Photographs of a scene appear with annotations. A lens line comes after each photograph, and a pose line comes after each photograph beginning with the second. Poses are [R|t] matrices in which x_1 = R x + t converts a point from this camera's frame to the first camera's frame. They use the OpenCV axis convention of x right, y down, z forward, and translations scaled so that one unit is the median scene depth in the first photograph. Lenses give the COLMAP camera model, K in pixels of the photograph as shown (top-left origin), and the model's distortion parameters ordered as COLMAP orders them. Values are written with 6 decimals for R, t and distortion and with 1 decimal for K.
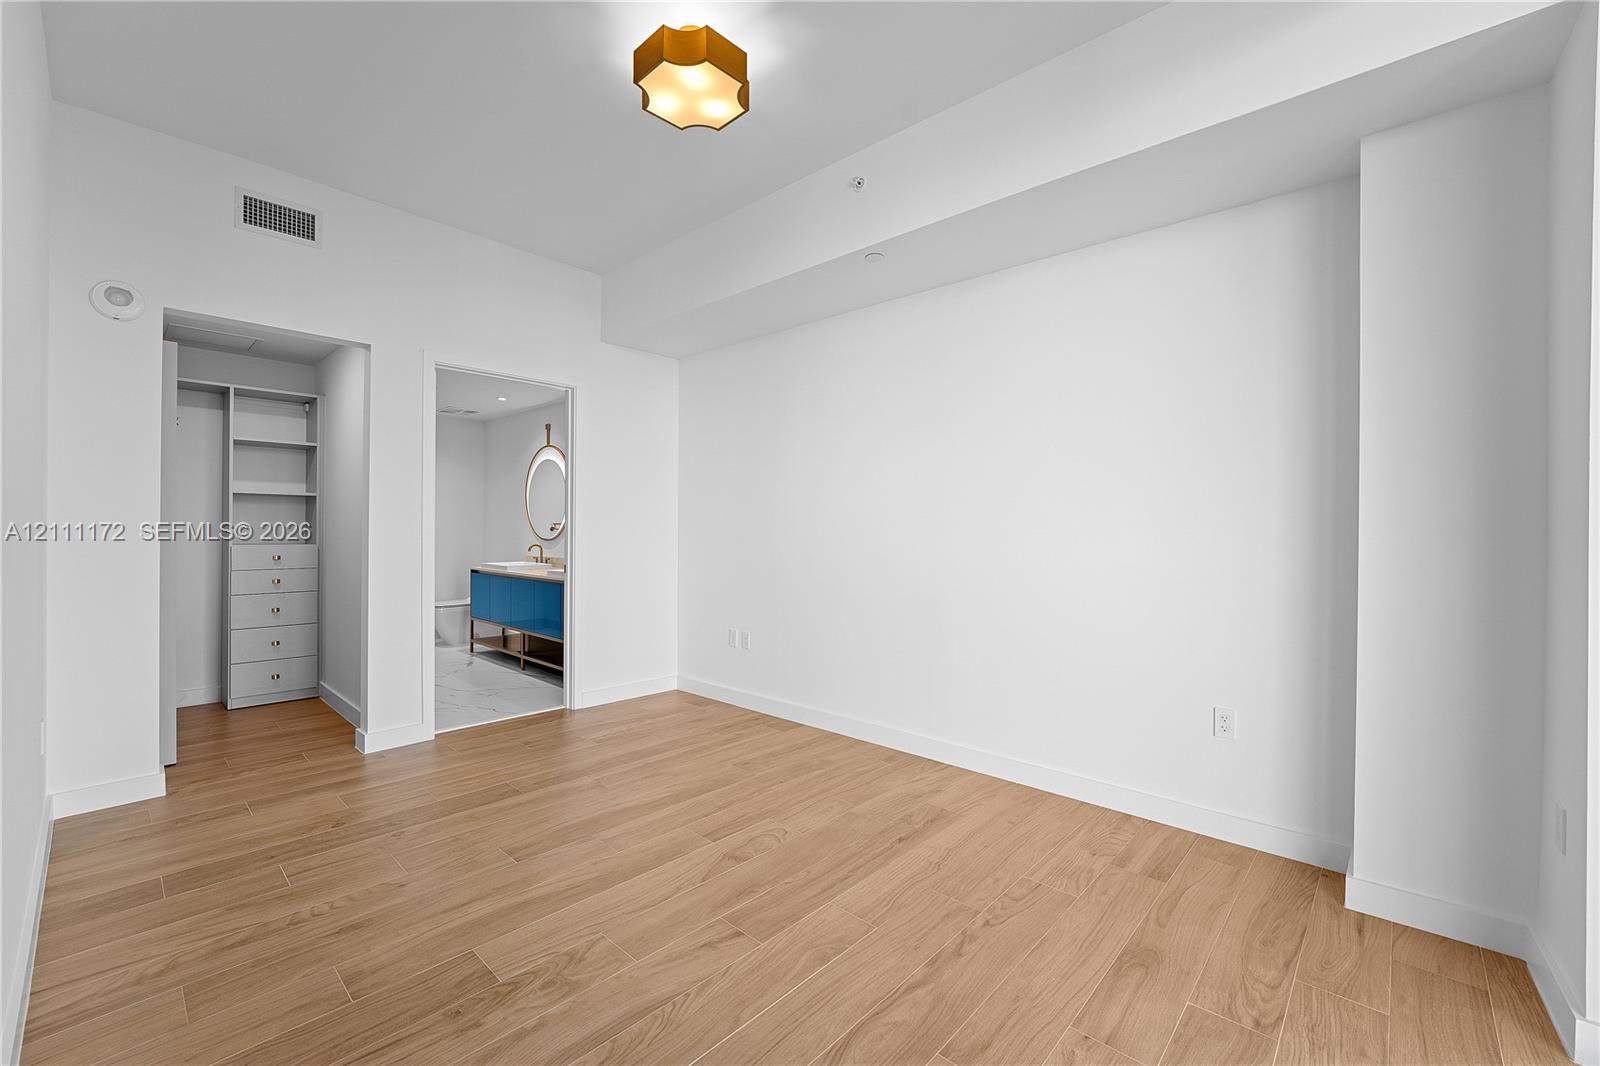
lens RADIAL K [[650.3, 0, 795.9], [0, 650.3, 526.6], [0, 0, 1]] dist [-0.006997, 0.000813]
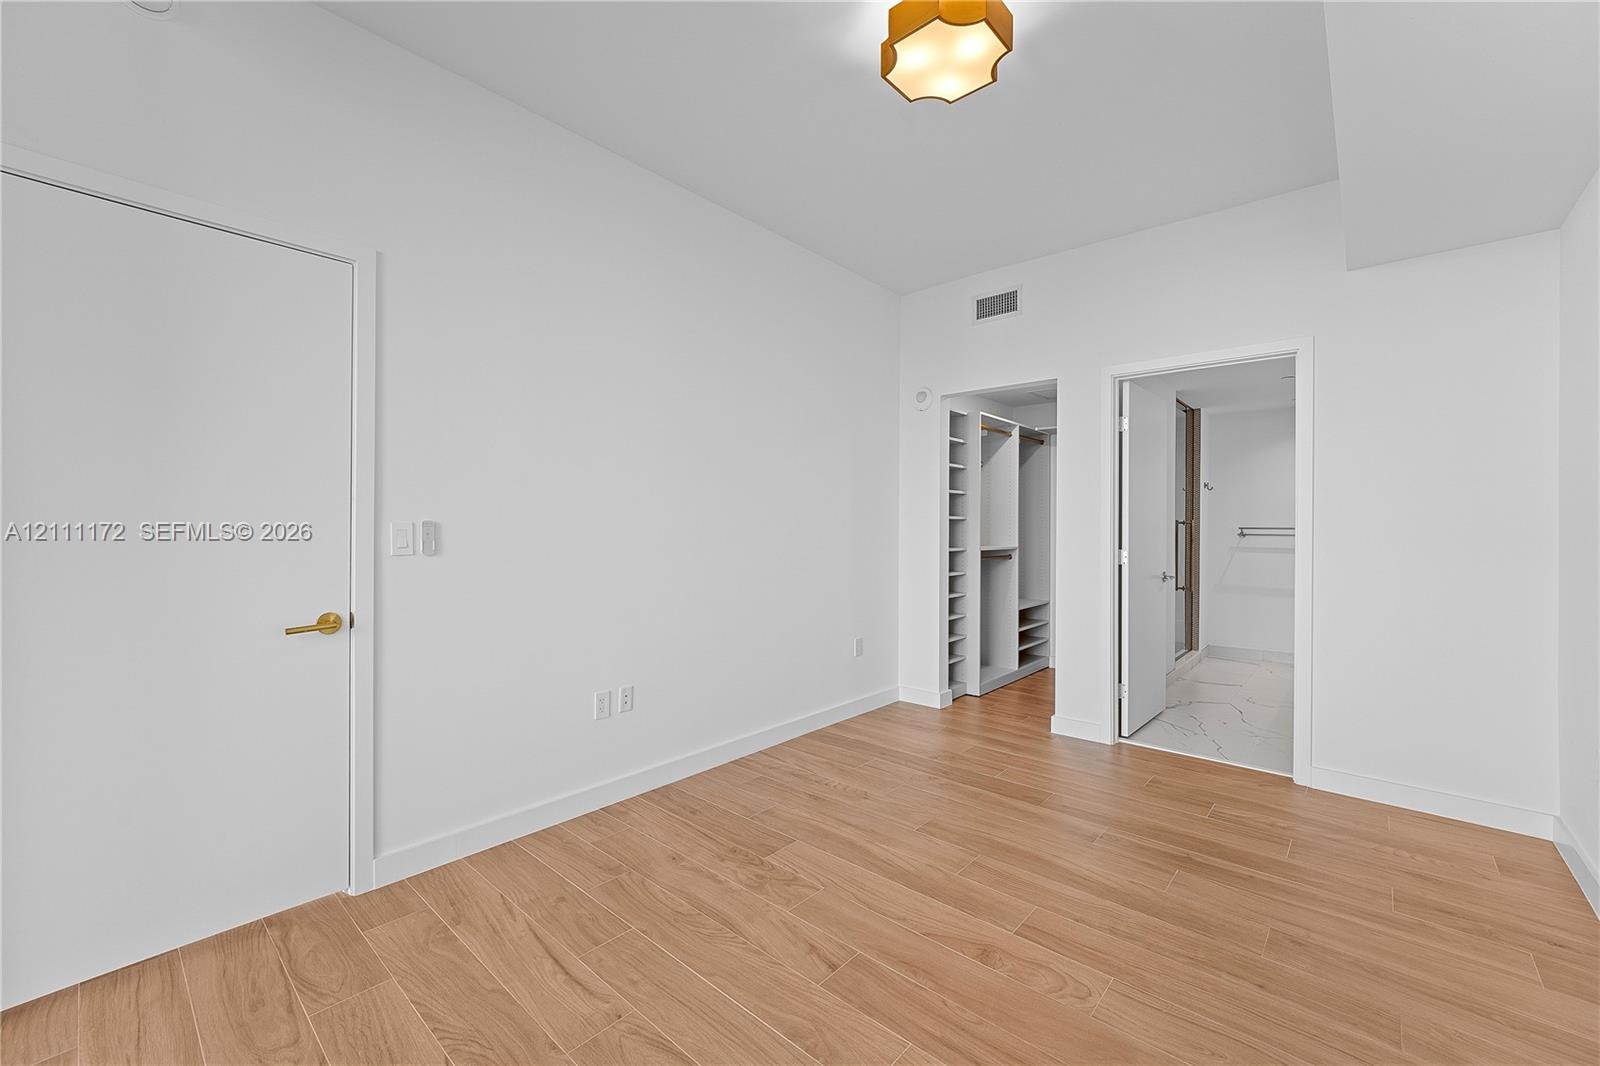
lens RADIAL K [[650.3, 0, 799.5], [0, 650.3, 525.1], [0, 0, 1]] dist [-0.006997, 0.000813]
pose [[0.028180, -0.010539, -0.999547, 0.632203], [-0.003465, 0.999937, -0.010641, -0.008149], [0.999597, 0.003763, 0.028142, 0.670228]]
